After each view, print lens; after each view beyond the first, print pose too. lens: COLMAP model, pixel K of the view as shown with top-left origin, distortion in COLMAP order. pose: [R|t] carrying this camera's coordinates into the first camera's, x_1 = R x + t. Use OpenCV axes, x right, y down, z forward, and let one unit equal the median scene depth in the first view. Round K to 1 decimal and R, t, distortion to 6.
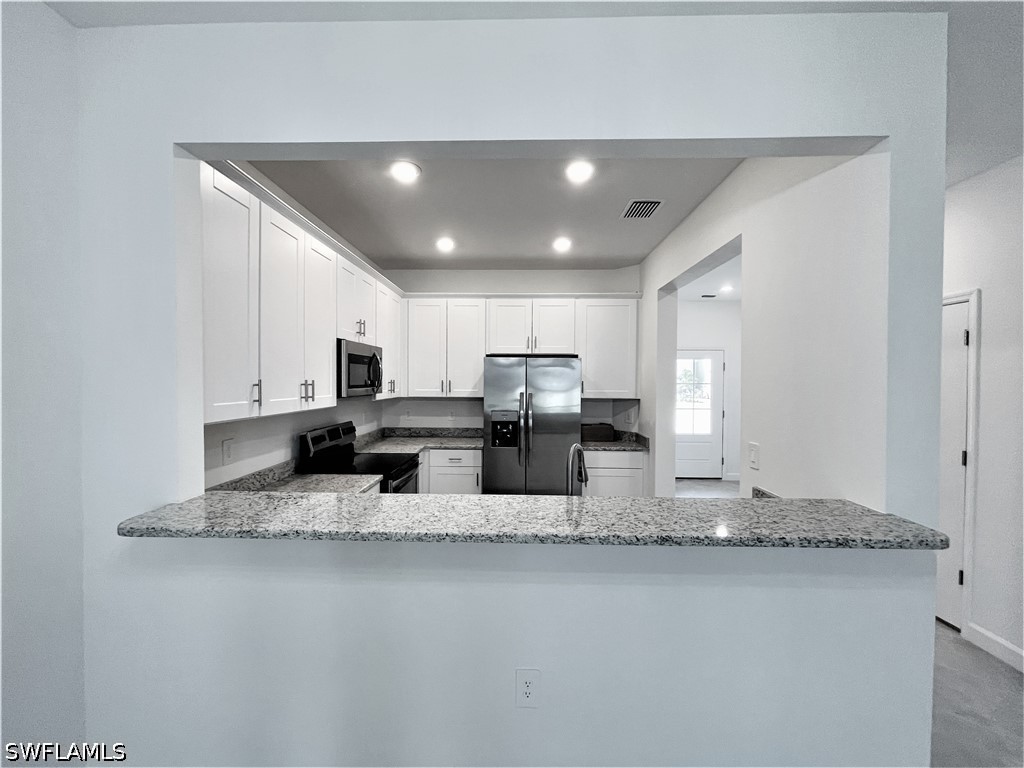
lens RADIAL K [[411.1, 0, 508.9], [0, 411.1, 386.1], [0, 0, 1]] dist [-0.002689, -0.000282]
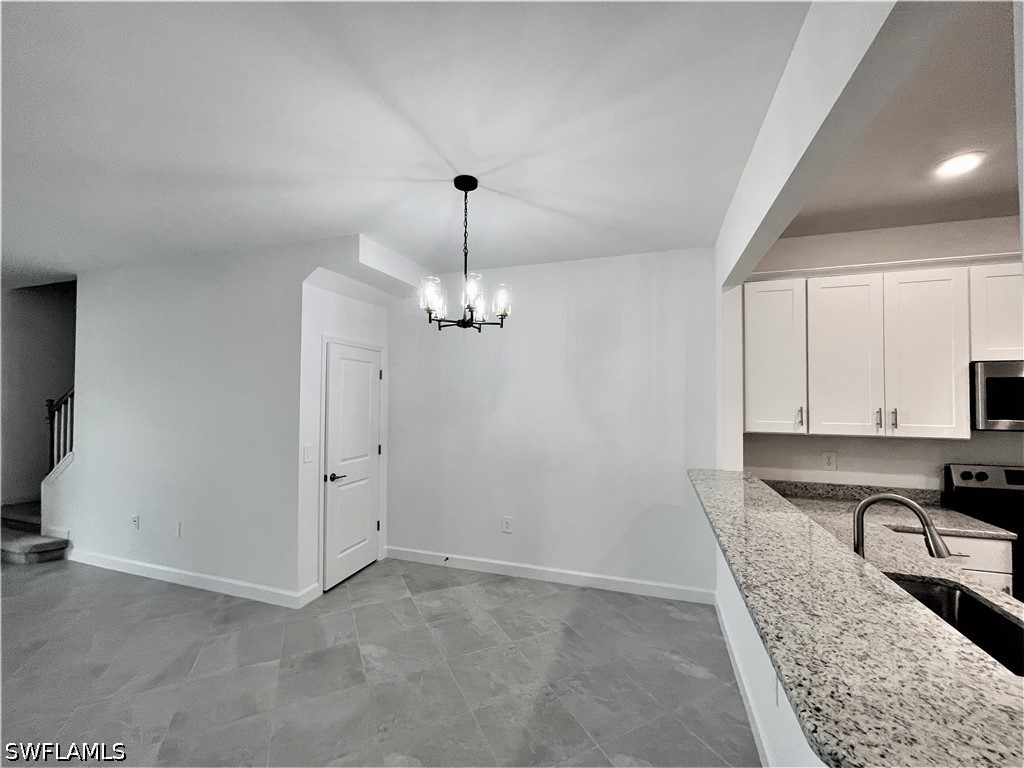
lens RADIAL K [[411.1, 0, 514.4], [0, 411.1, 390.5], [0, 0, 1]] dist [-0.002689, -0.000282]
pose [[-0.299976, -0.026087, -0.953590, 0.807189], [-0.018585, 0.999596, -0.021499, -0.018704], [0.953766, 0.011273, -0.300340, 0.382840]]
